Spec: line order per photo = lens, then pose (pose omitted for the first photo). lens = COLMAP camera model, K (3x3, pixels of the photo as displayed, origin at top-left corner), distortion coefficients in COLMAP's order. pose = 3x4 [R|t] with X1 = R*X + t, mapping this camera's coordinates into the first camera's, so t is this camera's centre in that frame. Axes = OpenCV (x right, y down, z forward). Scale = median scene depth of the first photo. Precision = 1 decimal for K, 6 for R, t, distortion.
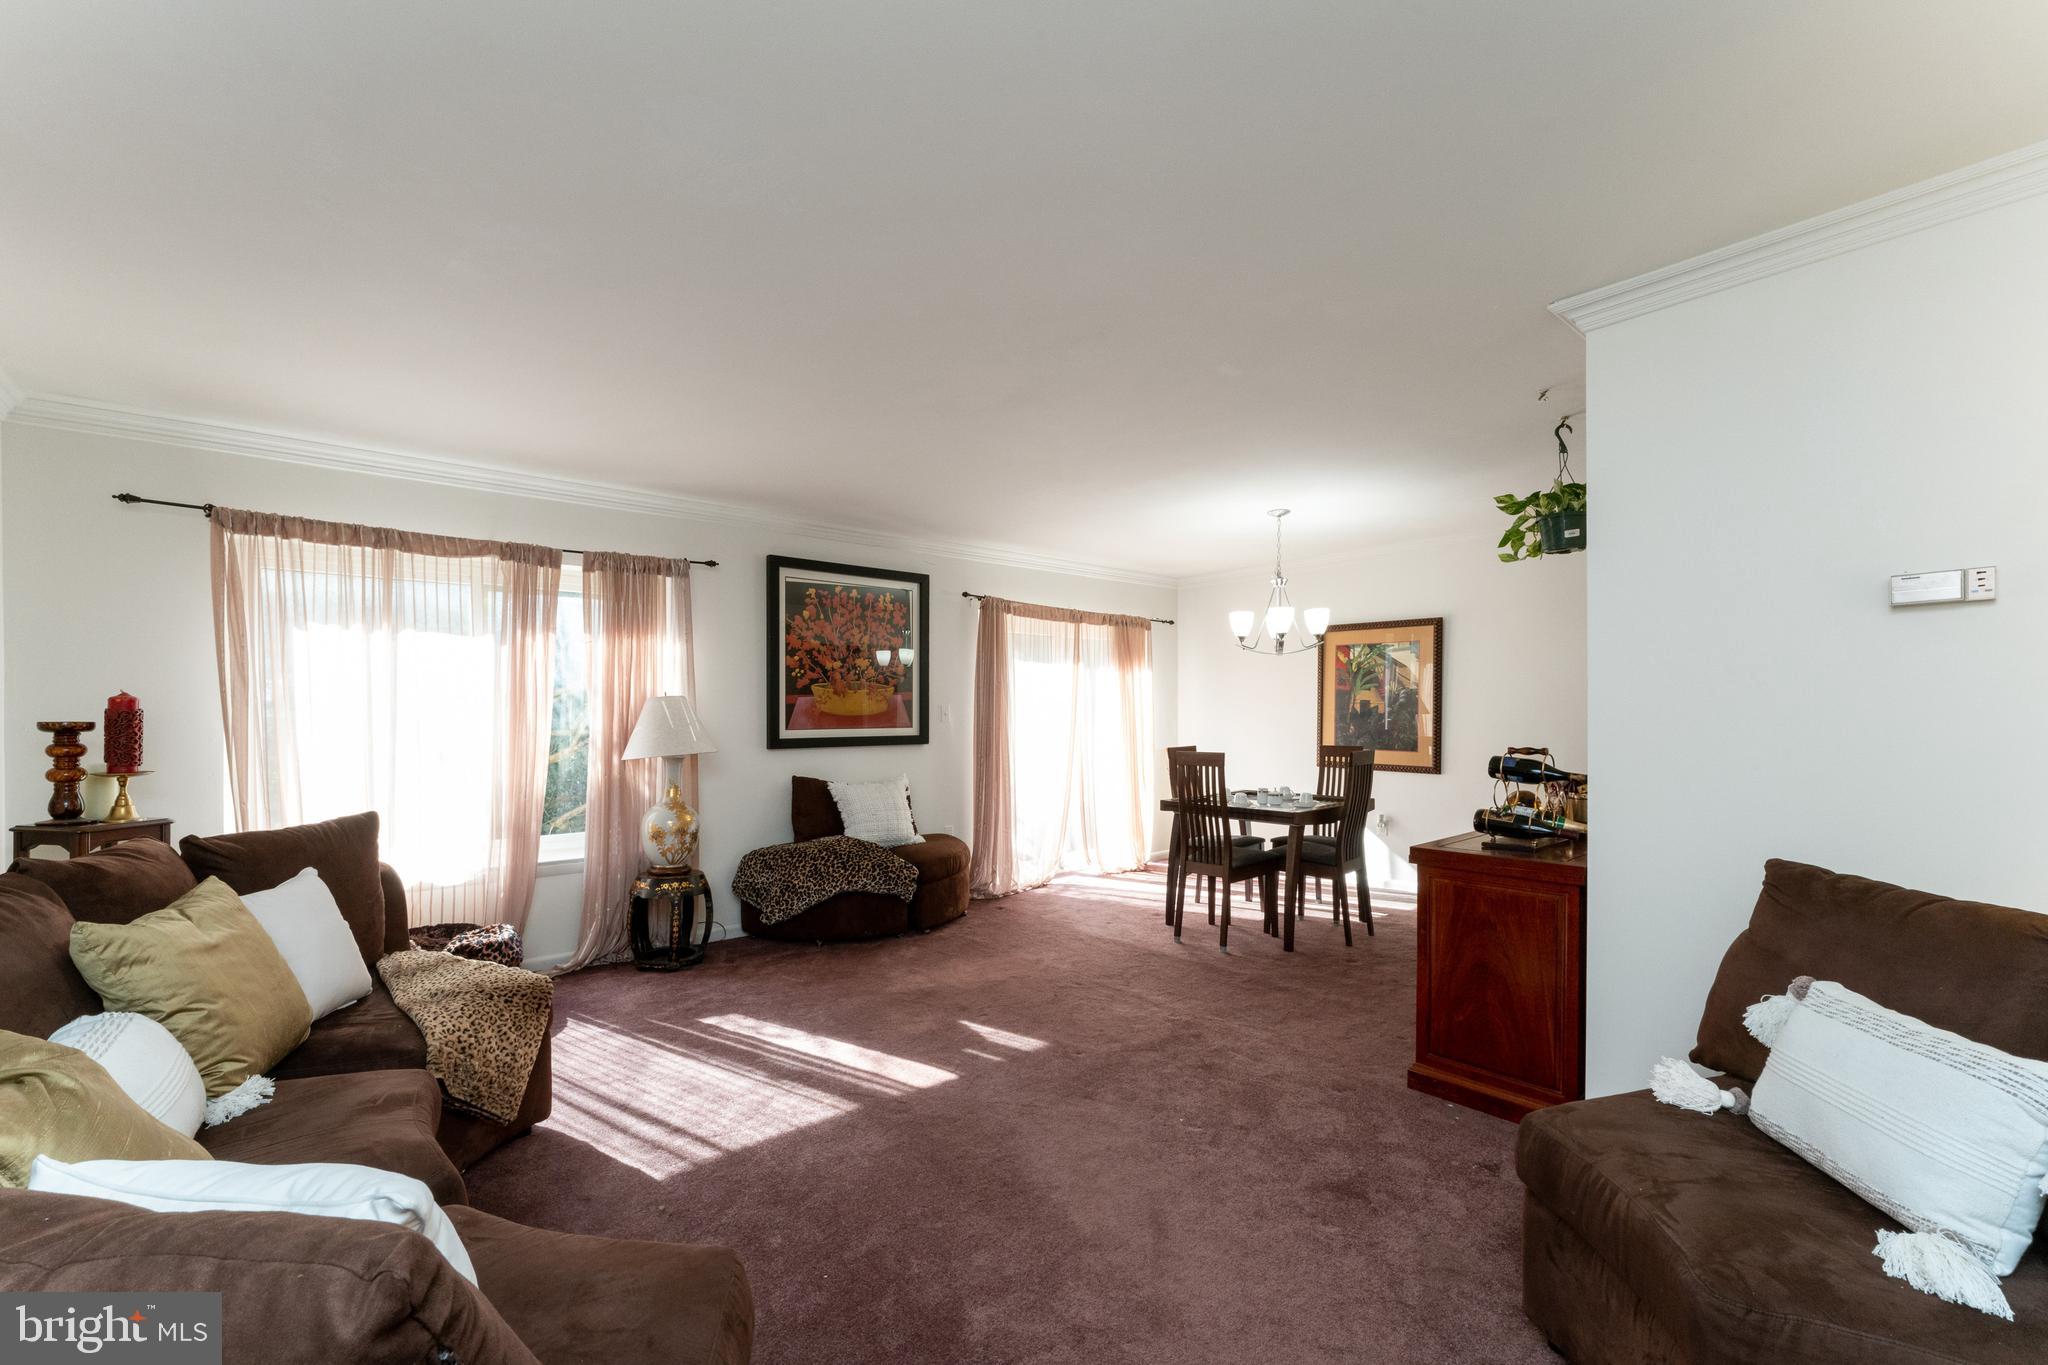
lens RADIAL K [[822.1, 0, 1027.2], [0, 822.1, 710.7], [0, 0, 1]] dist [-0.002334, 0.000124]
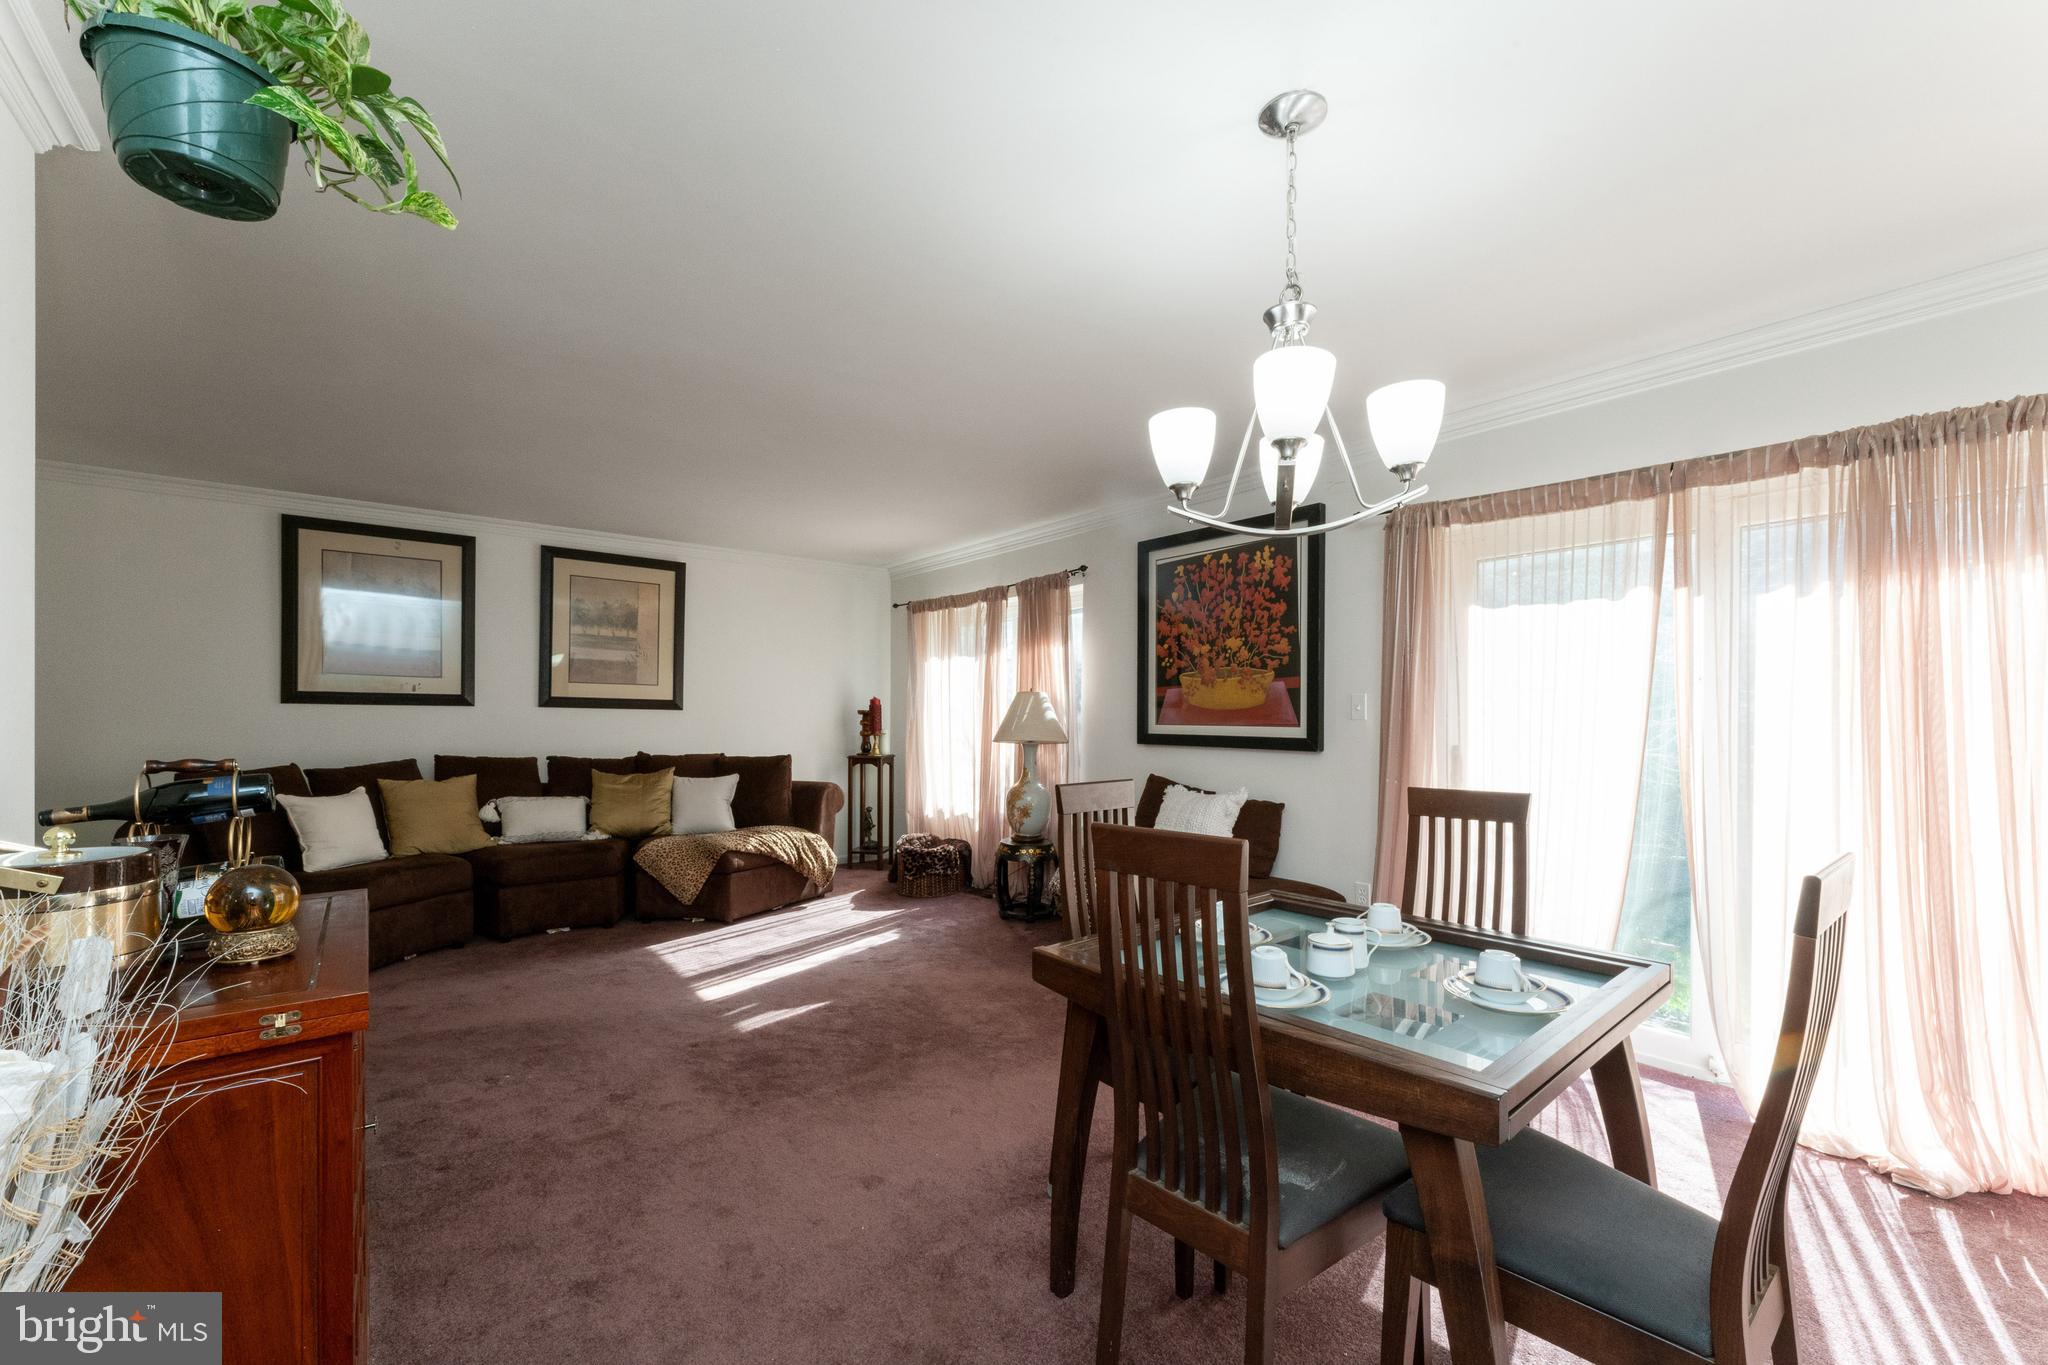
lens RADIAL K [[836.4, 0, 1026.3], [0, 836.4, 713.4], [0, 0, 1]] dist [-0.000194, -0.000036]
pose [[-0.038208, -0.001698, -0.999268, 0.642352], [-0.006152, 0.999980, -0.001464, 0.012636], [0.999251, 0.006091, -0.038218, 0.866478]]
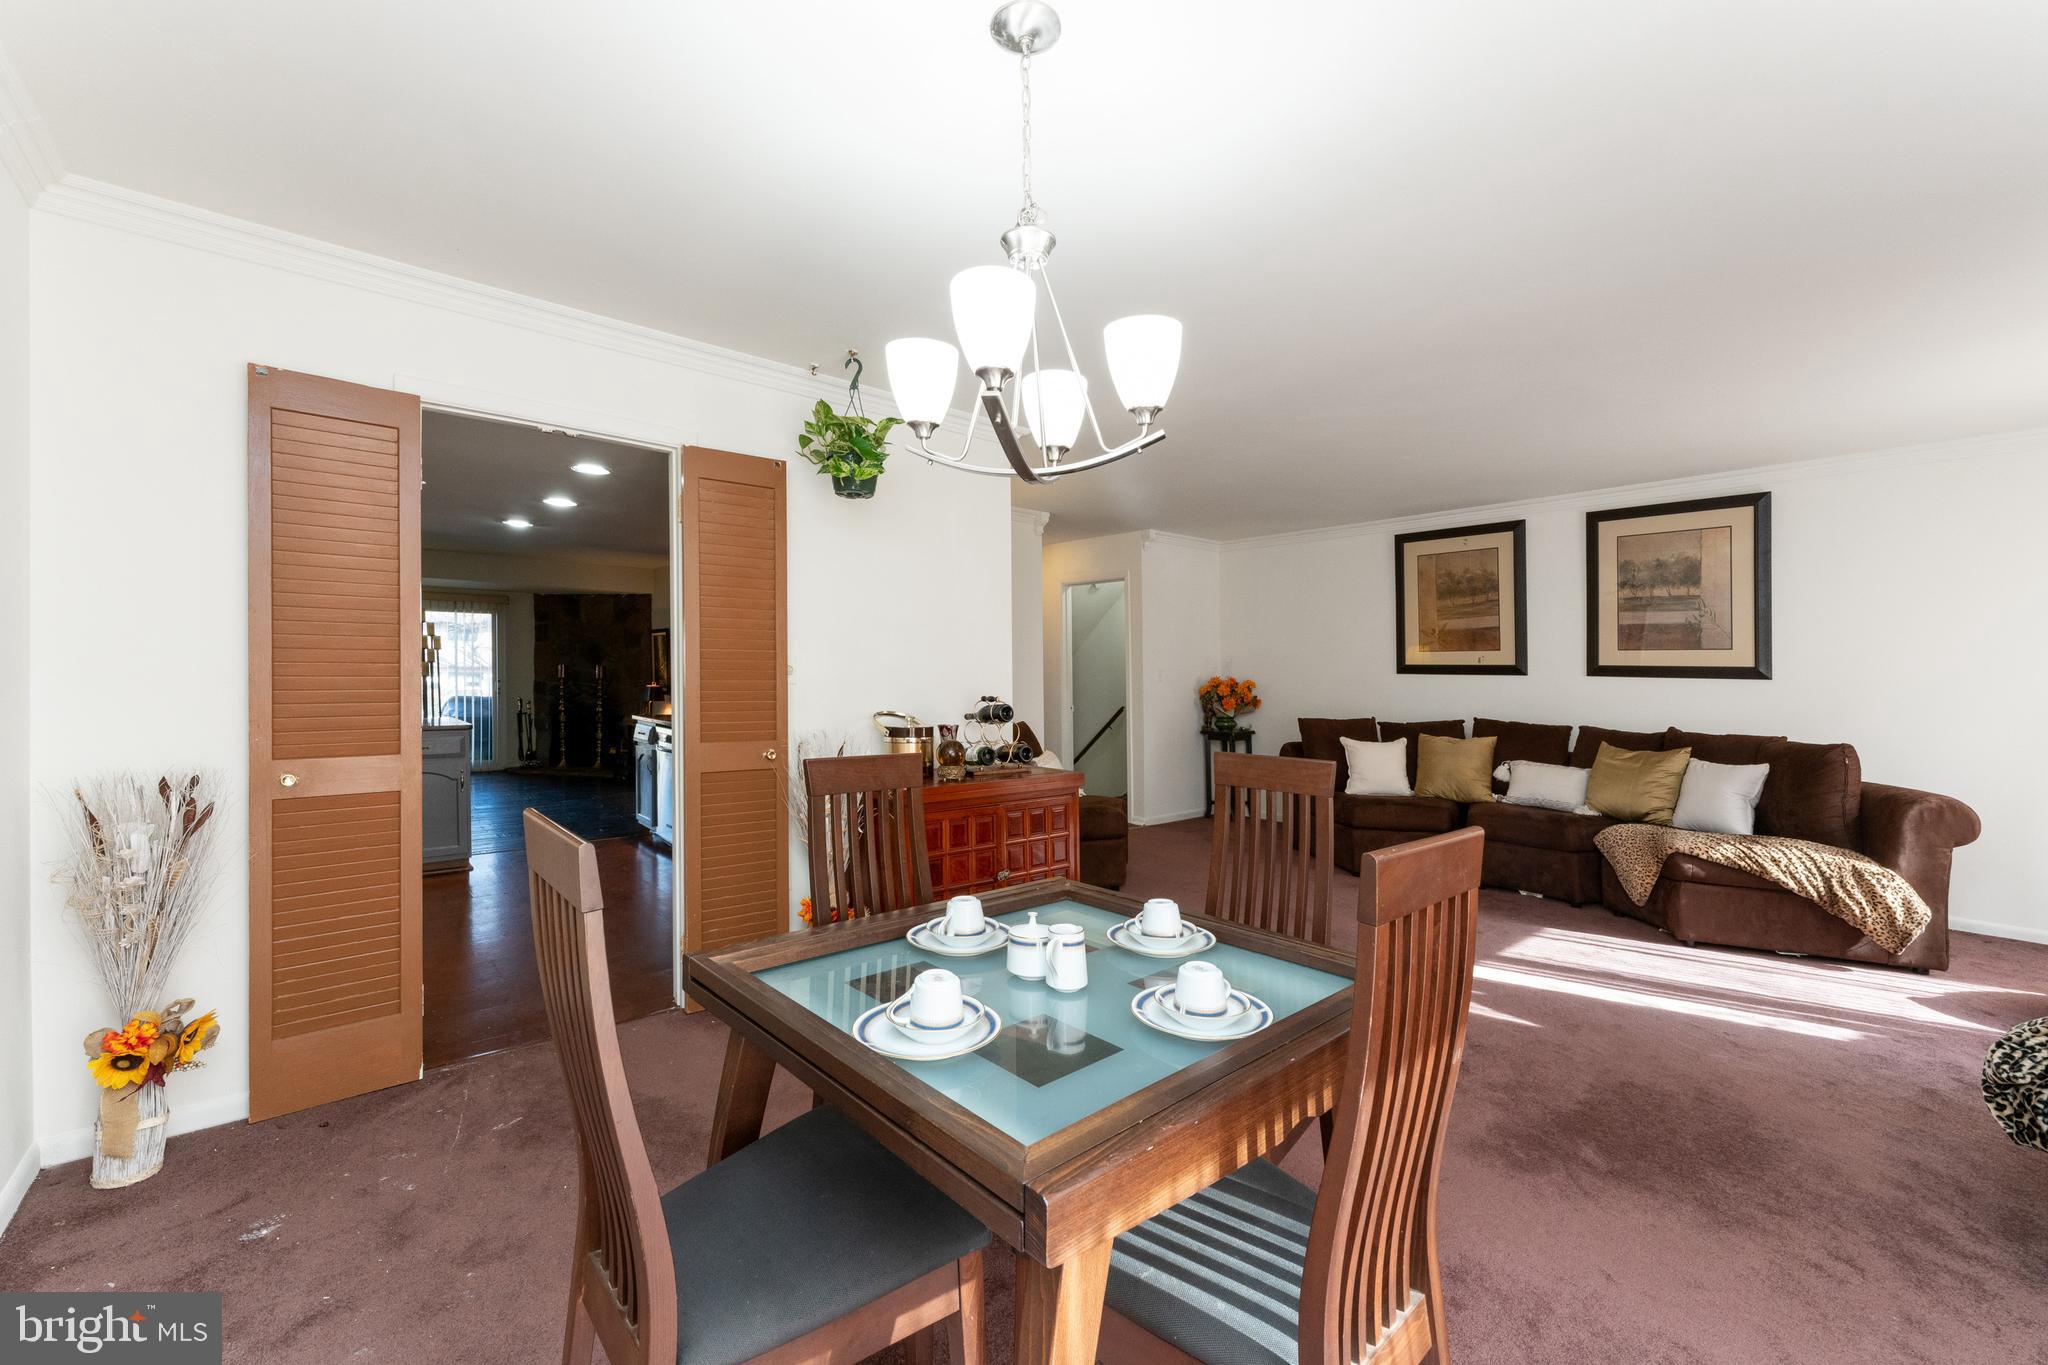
lens RADIAL K [[840.3, 0, 1019.9], [0, 840.3, 677.0], [0, 0, 1]] dist [-0.001243, -0.000075]
pose [[-0.999620, -0.012824, 0.024401, 0.294709], [-0.012804, 0.999918, 0.000960, 0.016013], [-0.024412, 0.000647, -0.999702, 1.272940]]
